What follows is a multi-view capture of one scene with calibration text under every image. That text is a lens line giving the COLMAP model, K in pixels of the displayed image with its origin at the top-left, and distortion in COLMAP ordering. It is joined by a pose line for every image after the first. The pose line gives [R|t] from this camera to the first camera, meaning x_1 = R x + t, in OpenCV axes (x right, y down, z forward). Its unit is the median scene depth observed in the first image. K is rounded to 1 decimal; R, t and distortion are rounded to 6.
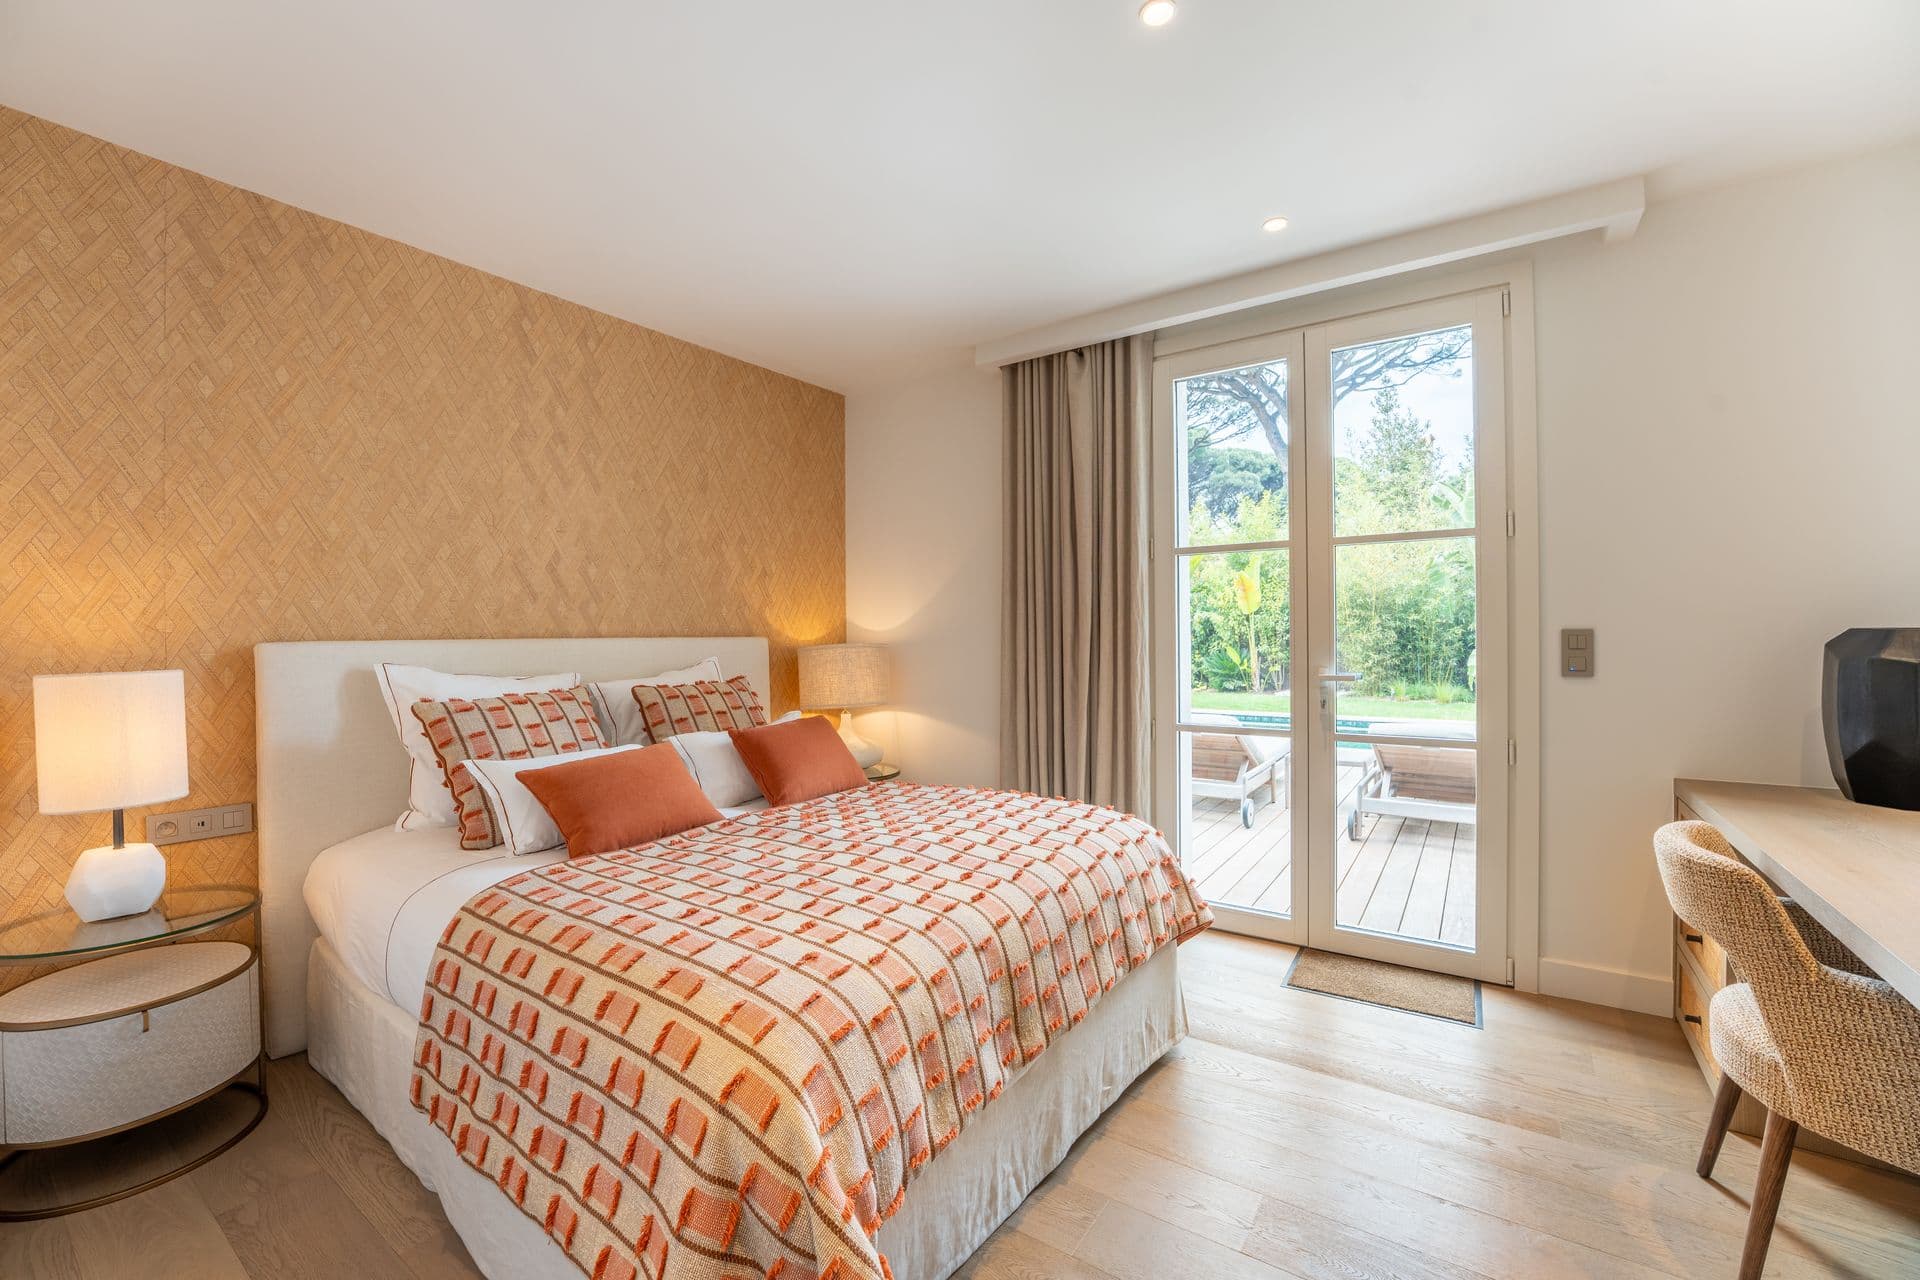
lens RADIAL K [[758.9, 0, 958.2], [0, 758.9, 631.1], [0, 0, 1]] dist [0.003837, 0.000203]
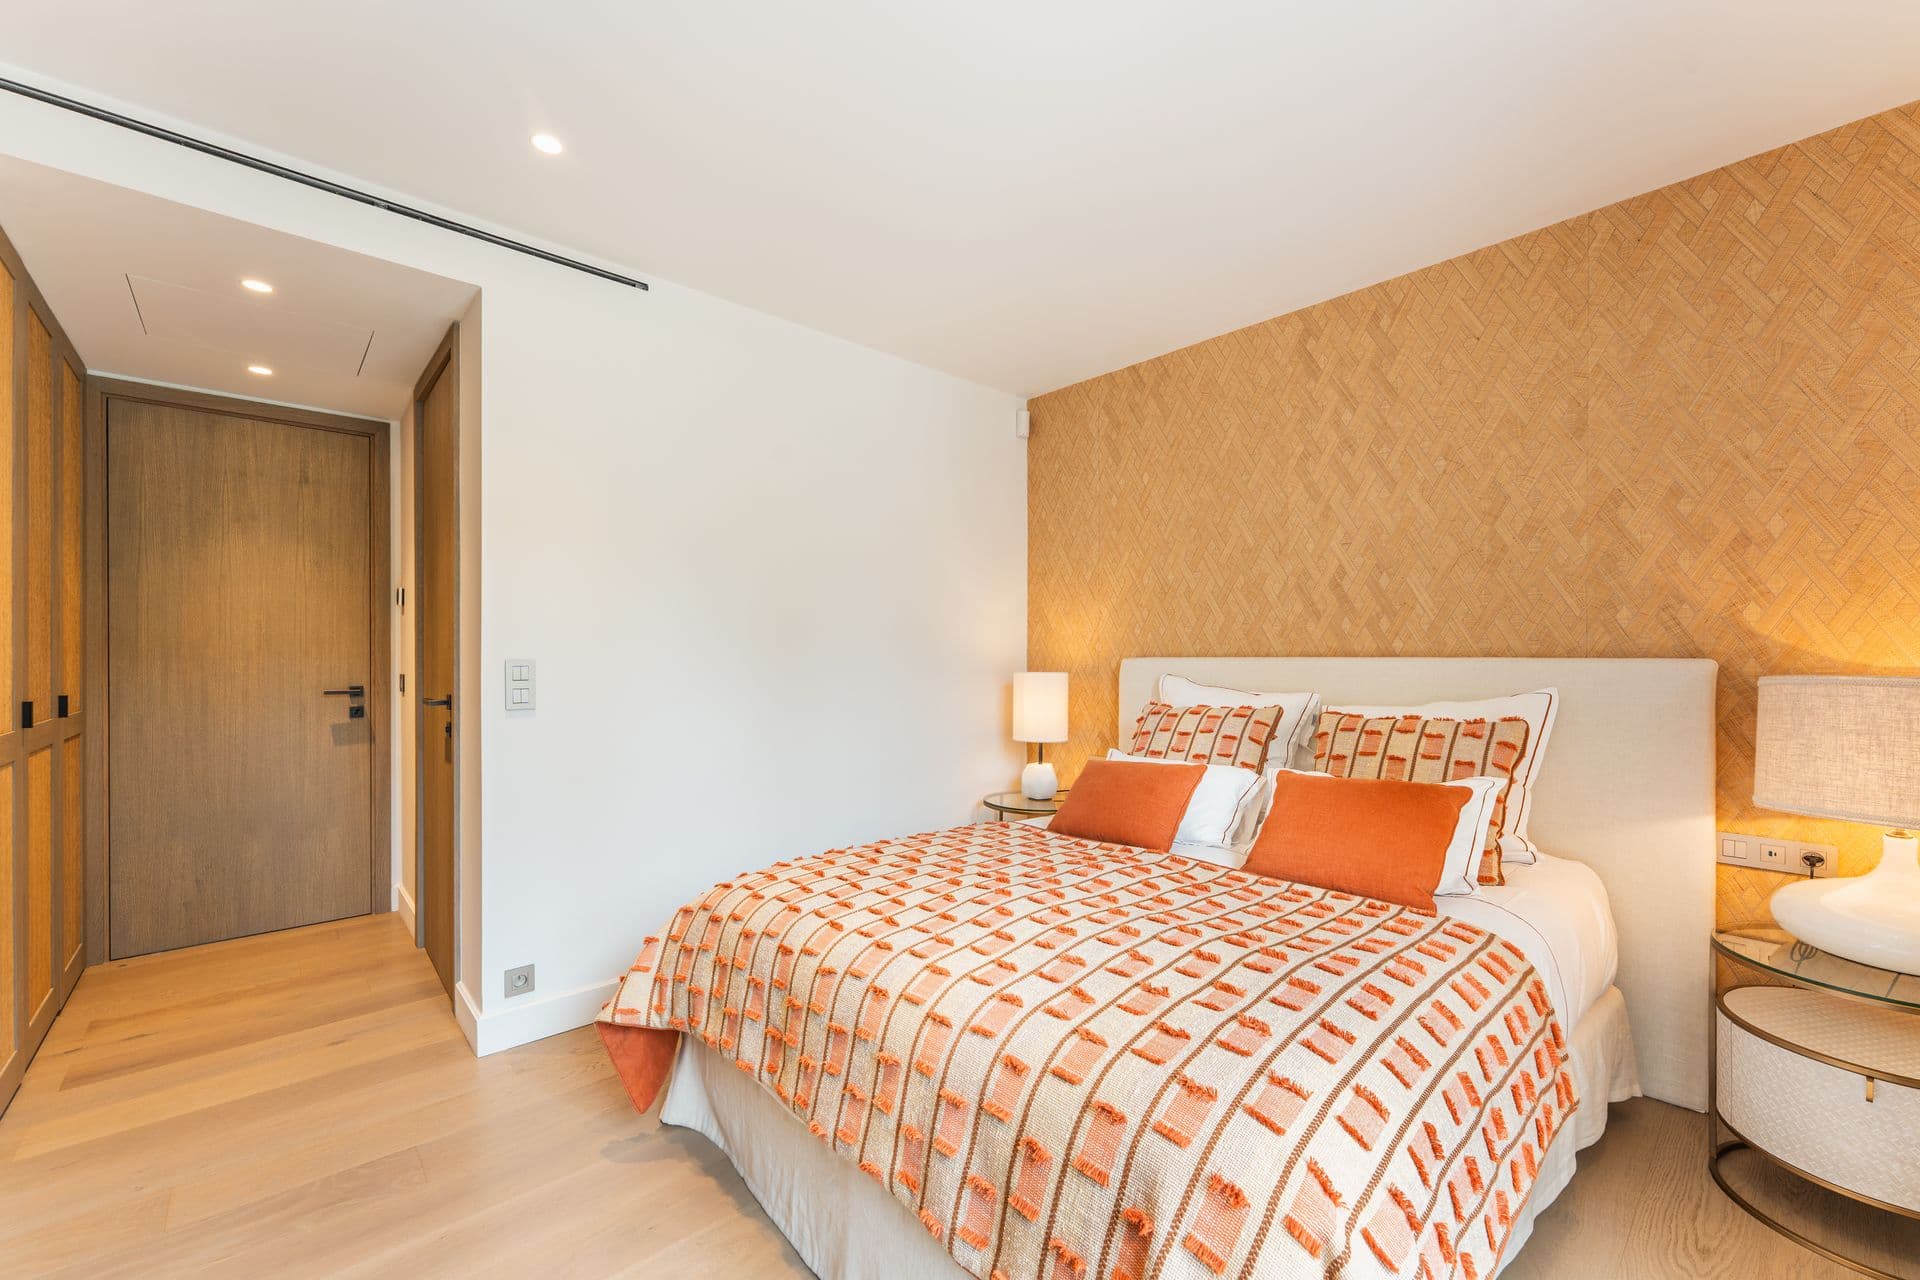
lens RADIAL K [[758.9, 0, 960.2], [0, 758.9, 659.7], [0, 0, 1]] dist [0.003837, 0.000203]
pose [[-0.183422, 0.016982, -0.982887, 0.506972], [0.008016, 0.999843, 0.015780, -0.006081], [0.983001, -0.004984, -0.183530, 0.721698]]
